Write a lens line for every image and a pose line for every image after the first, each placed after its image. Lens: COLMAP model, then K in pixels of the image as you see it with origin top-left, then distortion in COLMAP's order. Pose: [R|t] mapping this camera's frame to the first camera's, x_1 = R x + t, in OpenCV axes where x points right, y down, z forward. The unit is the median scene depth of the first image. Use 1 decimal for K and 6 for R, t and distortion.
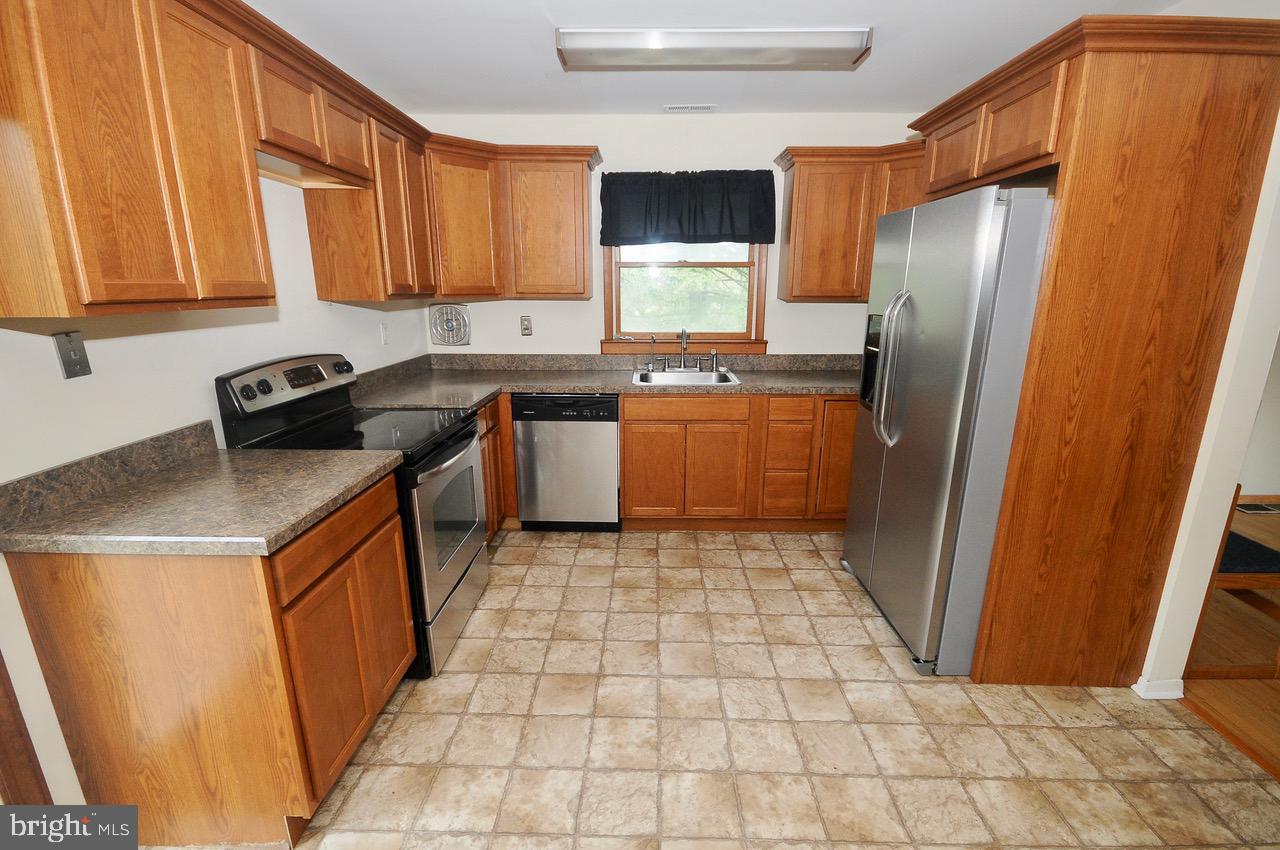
lens RADIAL K [[582.3, 0, 641.5], [0, 582.3, 448.1], [0, 0, 1]] dist [-0.001937, -0.000887]
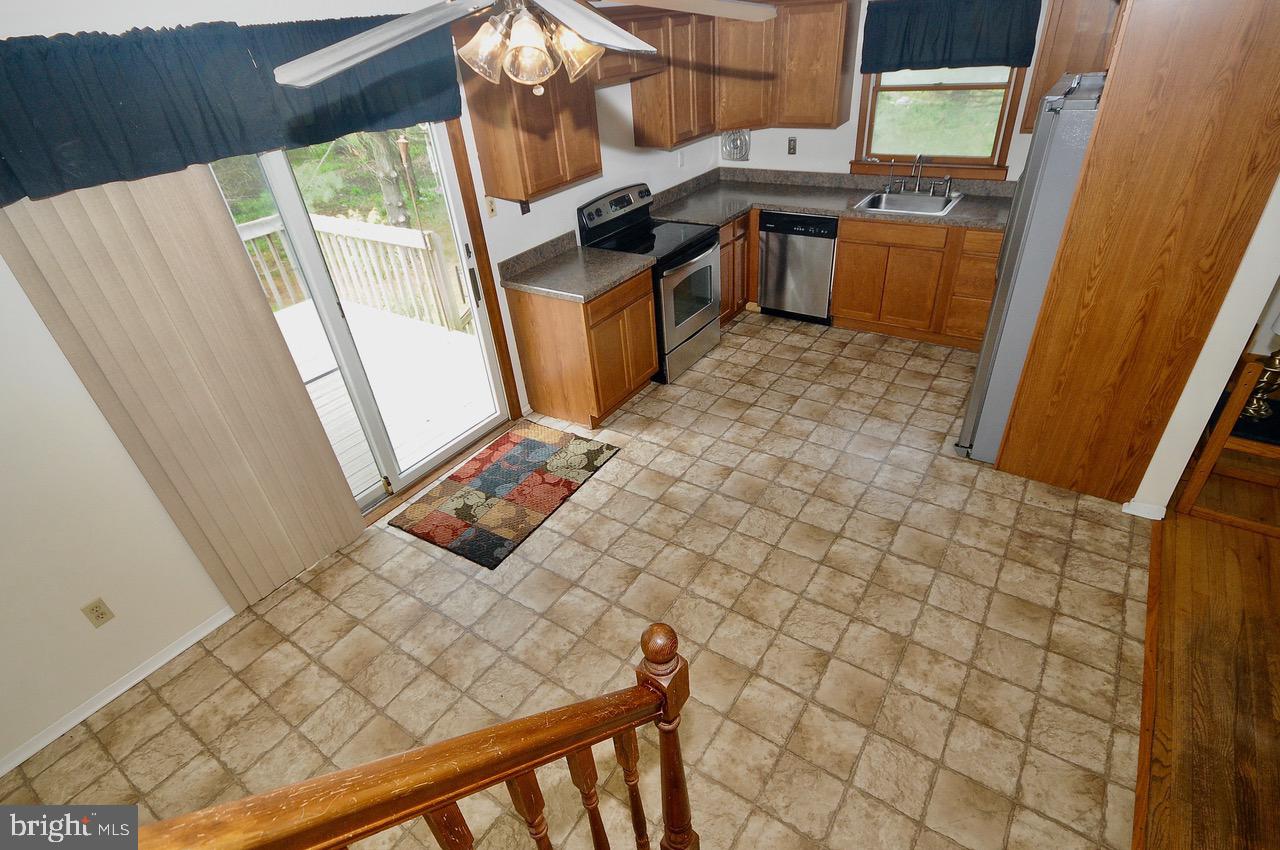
lens RADIAL K [[635.0, 0, 642.7], [0, 635.0, 447.5], [0, 0, 1]] dist [-0.000578, -0.001271]
pose [[0.832947, 0.256996, -0.490054, 0.586546], [-0.072346, 0.928583, 0.364005, -0.138971], [0.548604, -0.267744, 0.792052, -0.654109]]
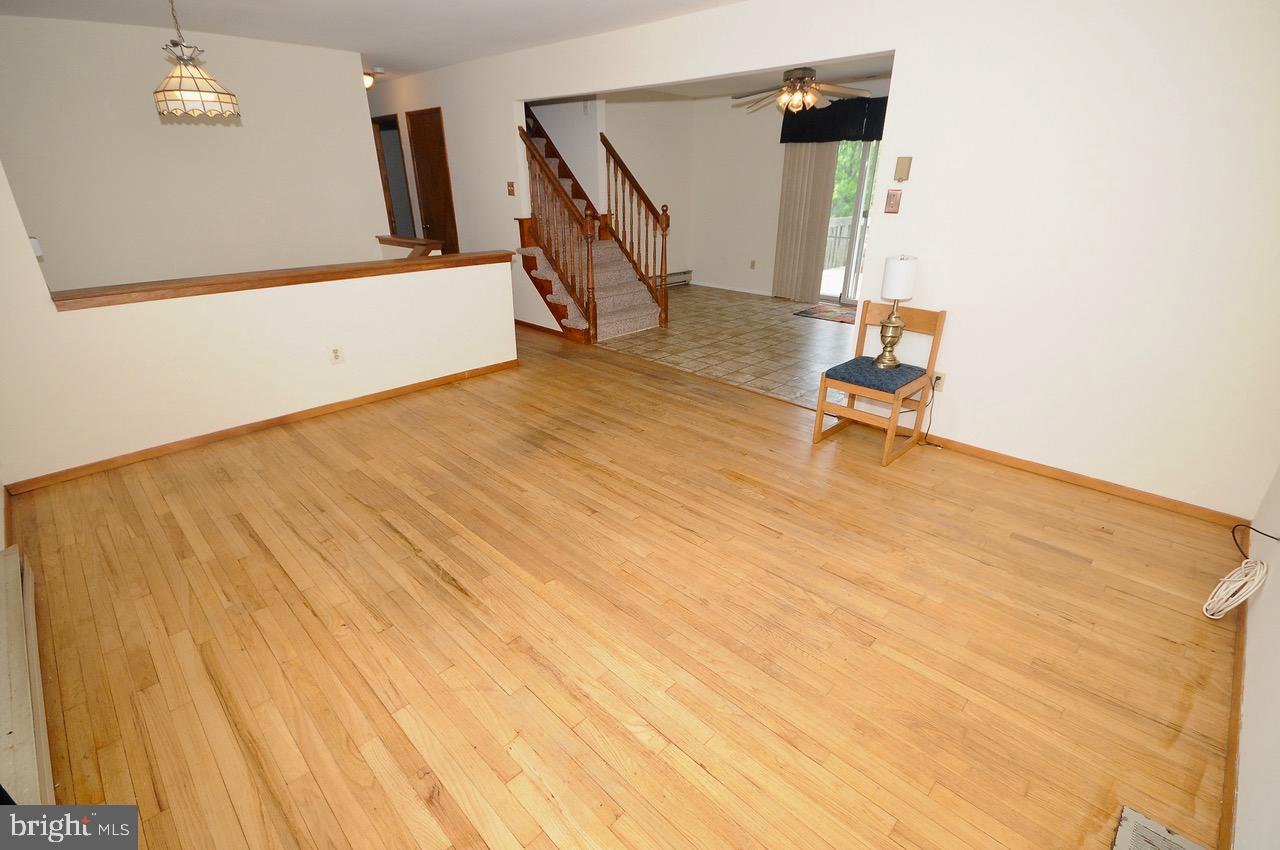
lens RADIAL K [[582.3, 0, 641.5], [0, 582.3, 448.1], [0, 0, 1]] dist [-0.001937, -0.000887]
pose [[-0.690336, 0.305517, -0.655817, 2.431839], [-0.195151, 0.794233, 0.575422, -0.406782], [0.696672, 0.525218, -0.488665, 1.429267]]
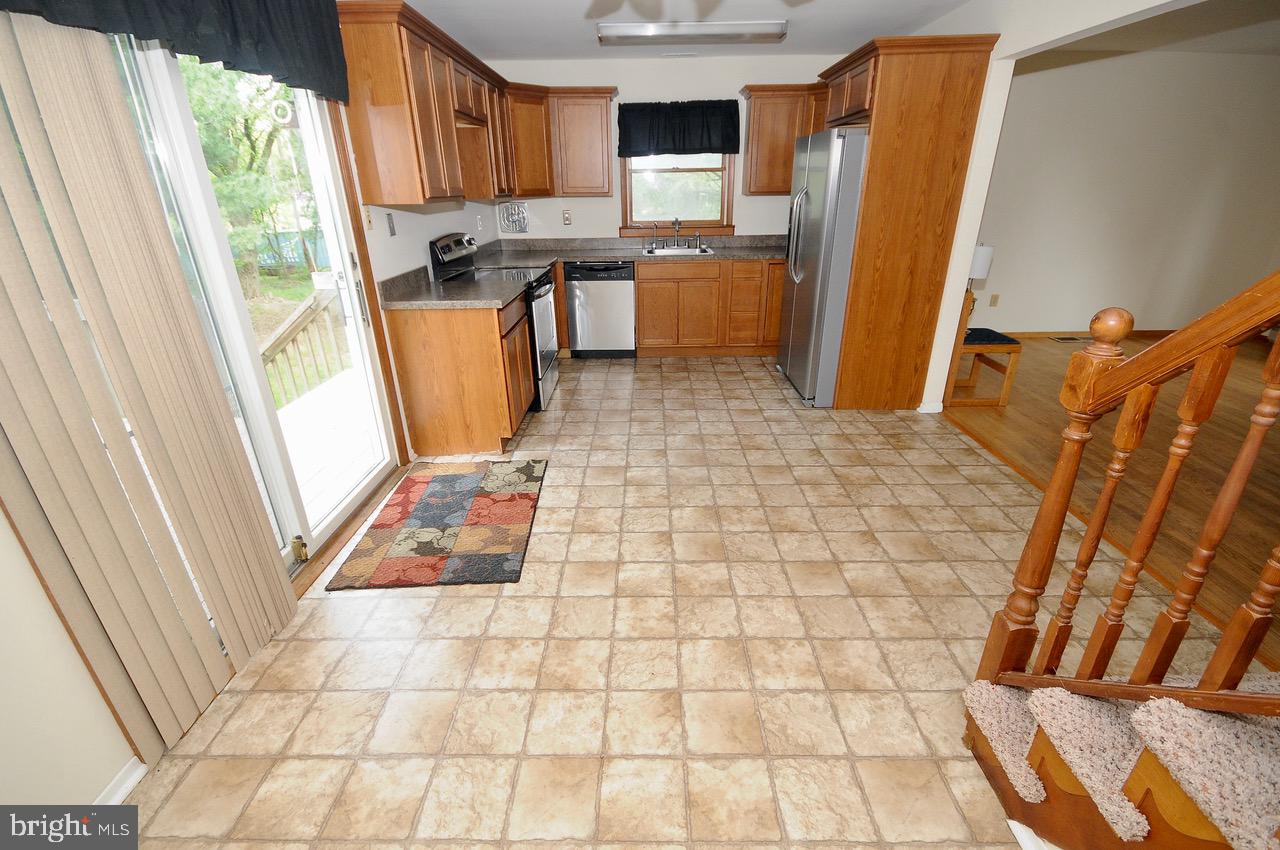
lens RADIAL K [[572.4, 0, 641.9], [0, 572.4, 447.7], [0, 0, 1]] dist [0.001533, 0.000246]
pose [[0.999841, -0.017633, 0.002773, -0.045094], [0.016988, 0.987696, 0.155461, 0.222459], [-0.005480, -0.155389, 0.987838, -0.798519]]
